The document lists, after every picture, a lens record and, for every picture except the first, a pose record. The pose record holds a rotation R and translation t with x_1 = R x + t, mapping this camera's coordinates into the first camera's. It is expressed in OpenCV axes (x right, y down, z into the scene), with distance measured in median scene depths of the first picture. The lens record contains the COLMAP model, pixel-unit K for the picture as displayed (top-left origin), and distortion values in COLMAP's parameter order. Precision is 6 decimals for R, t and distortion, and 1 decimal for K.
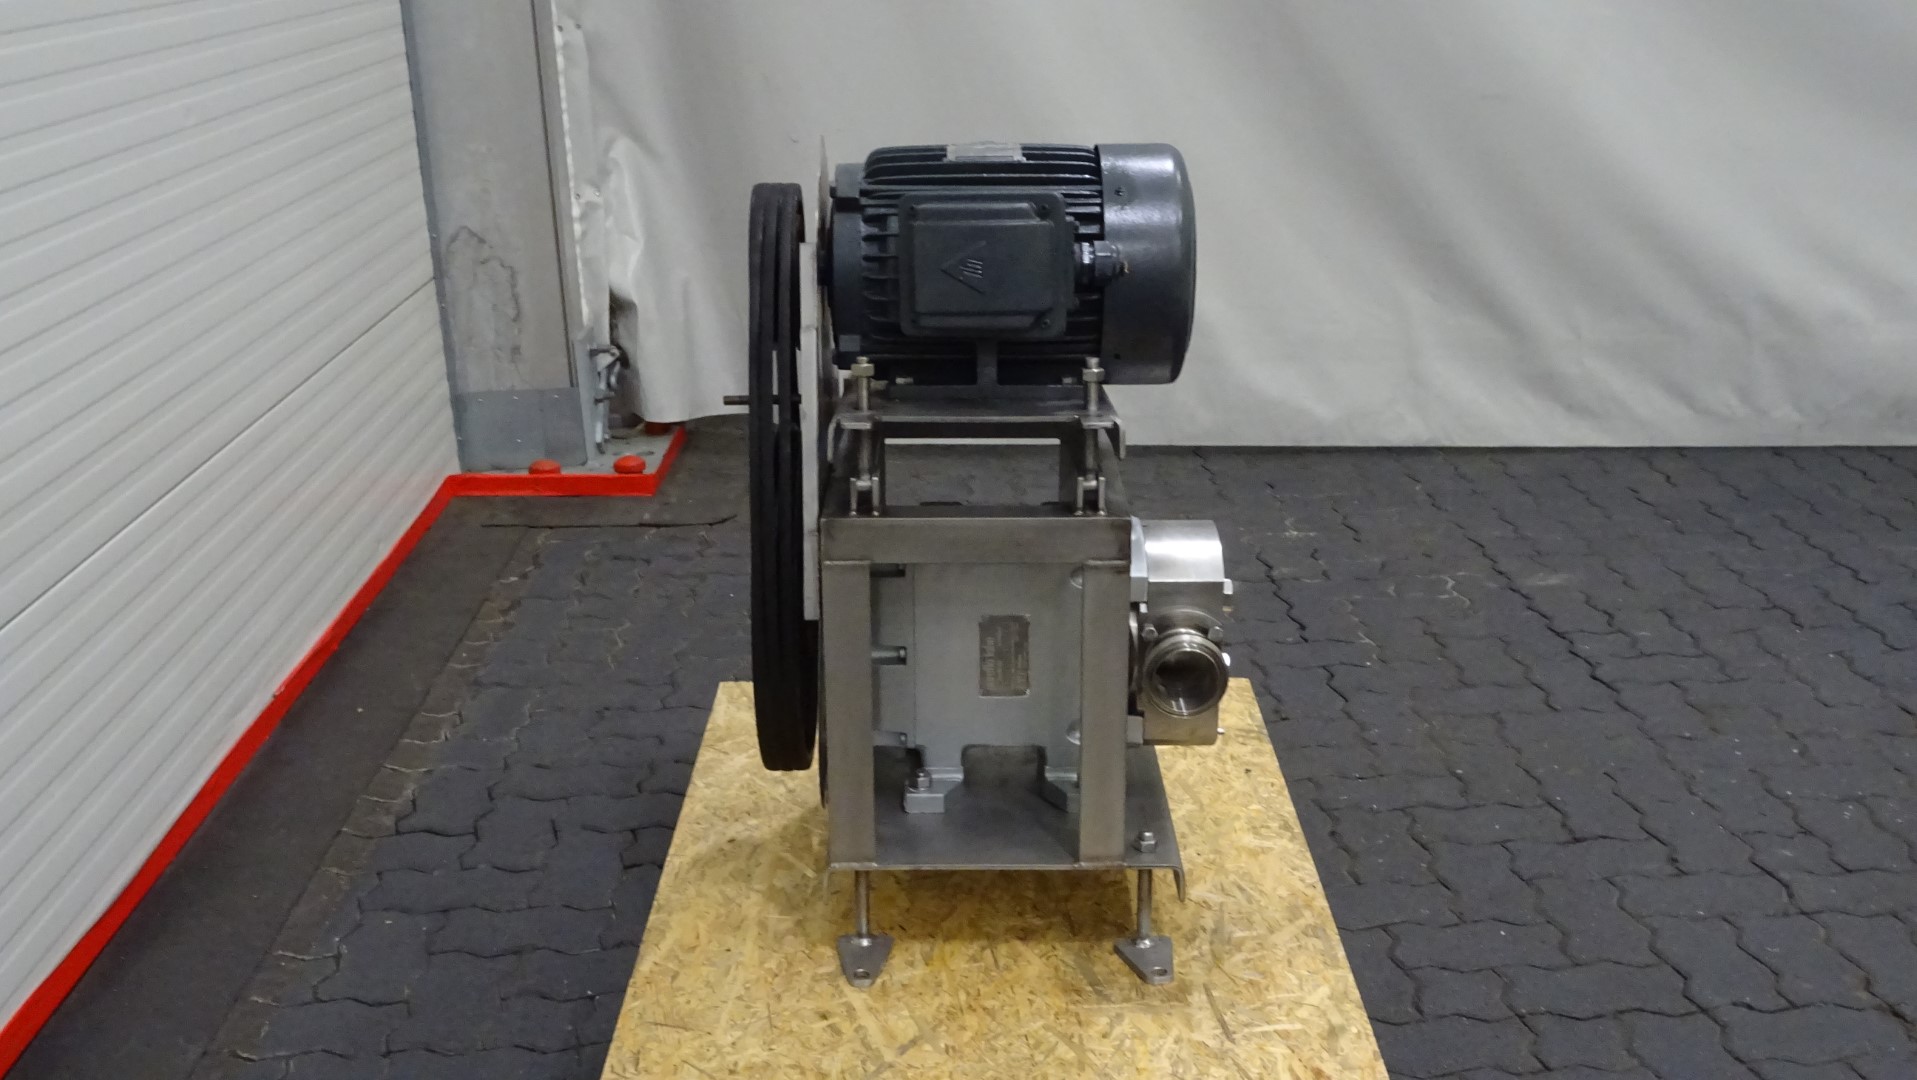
lens RADIAL K [[2198.0, 0, 958.5], [0, 2198.0, 540.0], [0, 0, 1]] dist [-0.003076, -0.009298]
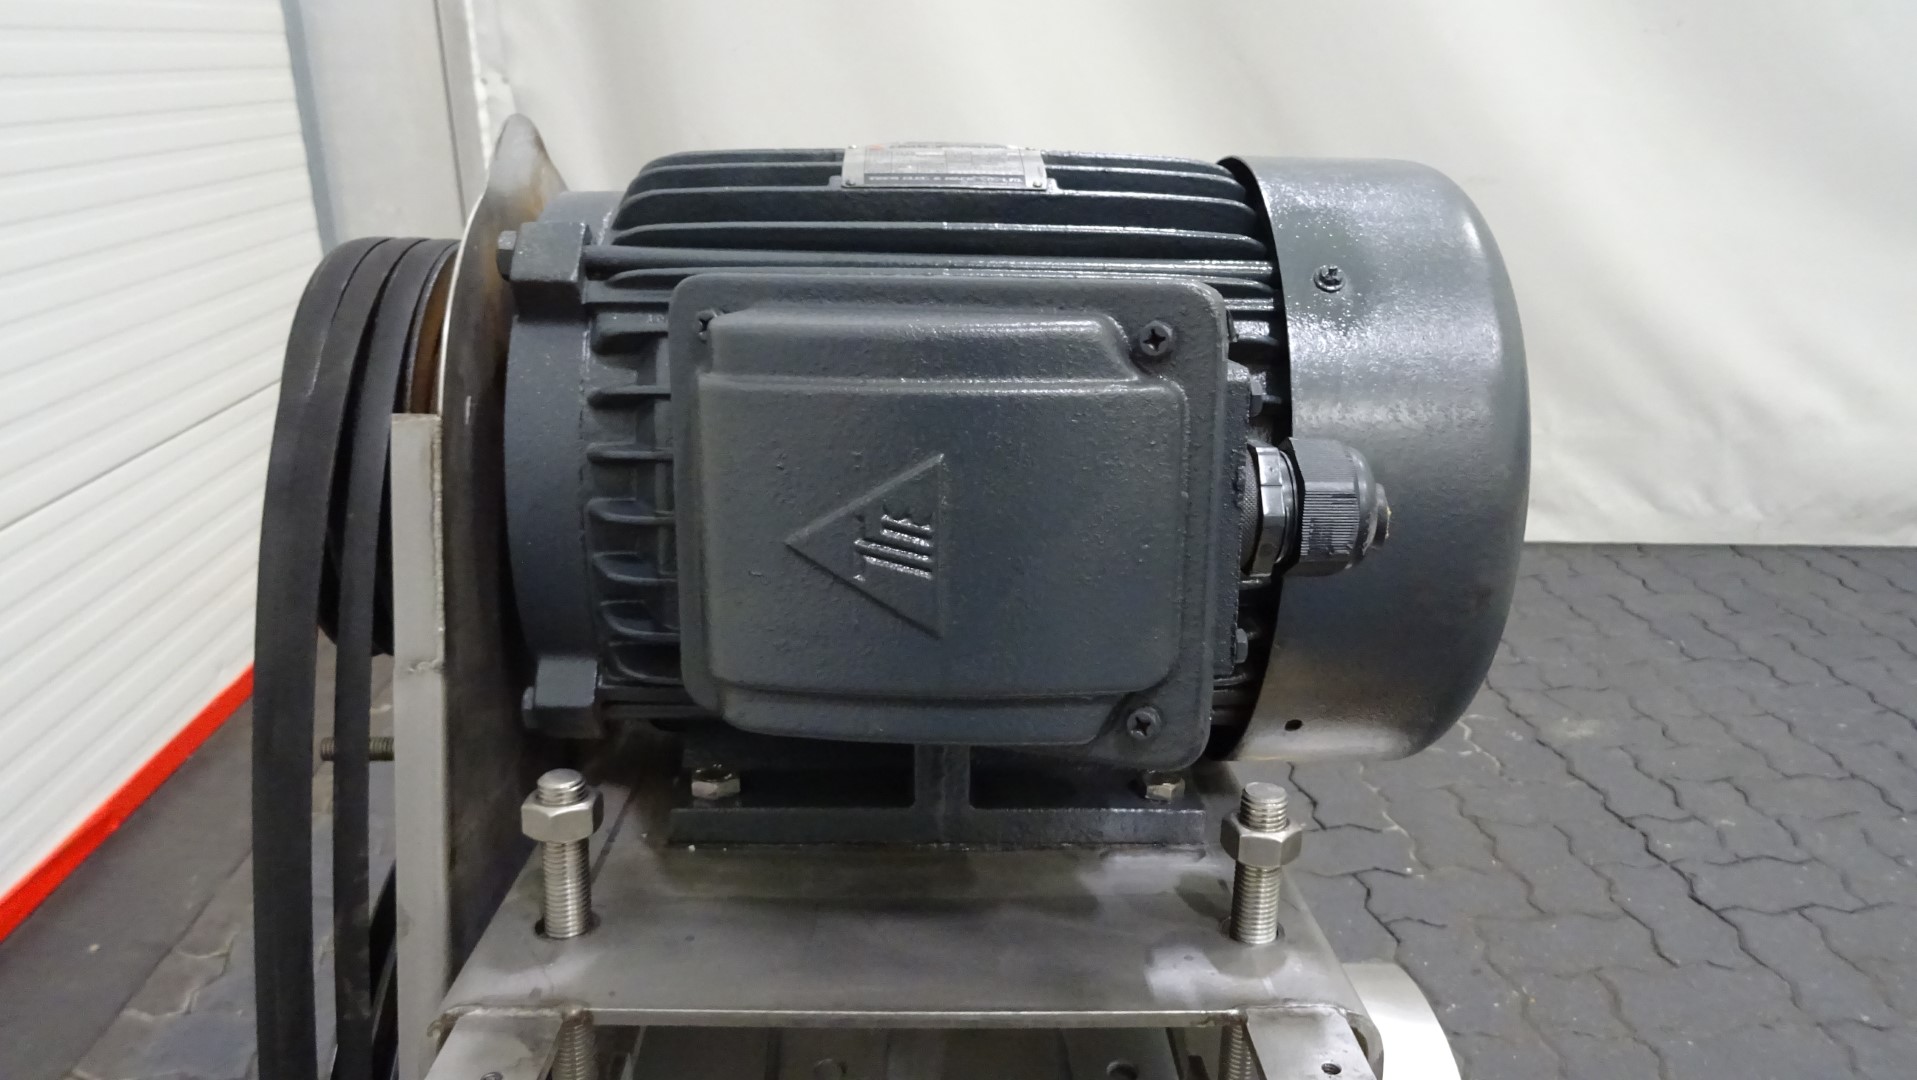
lens RADIAL K [[1536.9, 0, 958.5], [0, 1536.9, 540.0], [0, 0, 1]] dist [-0.031331, -0.001043]
pose [[0.999472, 0.016950, 0.027709, 0.008096], [-0.017477, 0.999669, 0.018904, -0.117947], [-0.027380, -0.019378, 0.999437, 0.738767]]
